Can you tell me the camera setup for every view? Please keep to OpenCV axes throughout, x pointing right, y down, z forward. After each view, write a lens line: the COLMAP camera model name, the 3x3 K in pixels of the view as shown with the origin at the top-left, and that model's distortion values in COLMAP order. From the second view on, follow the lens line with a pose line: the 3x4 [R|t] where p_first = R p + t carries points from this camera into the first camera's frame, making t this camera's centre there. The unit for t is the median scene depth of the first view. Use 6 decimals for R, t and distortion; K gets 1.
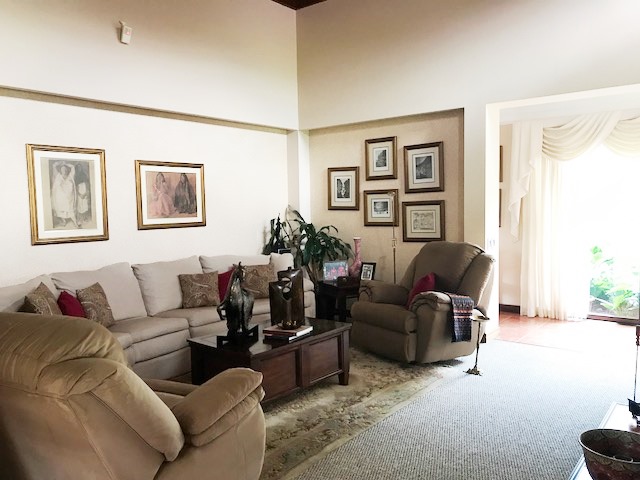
lens RADIAL K [[531.8, 0, 320.5], [0, 531.8, 239.2], [0, 0, 1]] dist [0.047377, -0.016491]
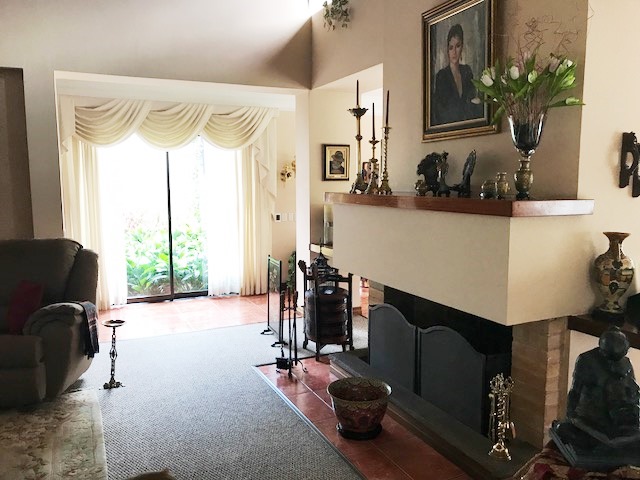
lens RADIAL K [[531.8, 0, 320.3], [0, 531.8, 239.7], [0, 0, 1]] dist [0.047377, -0.016491]
pose [[0.480810, -0.088665, 0.872330, -0.288409], [0.063793, 0.995775, 0.066050, -0.022493], [-0.874501, 0.023891, 0.484435, 0.278962]]
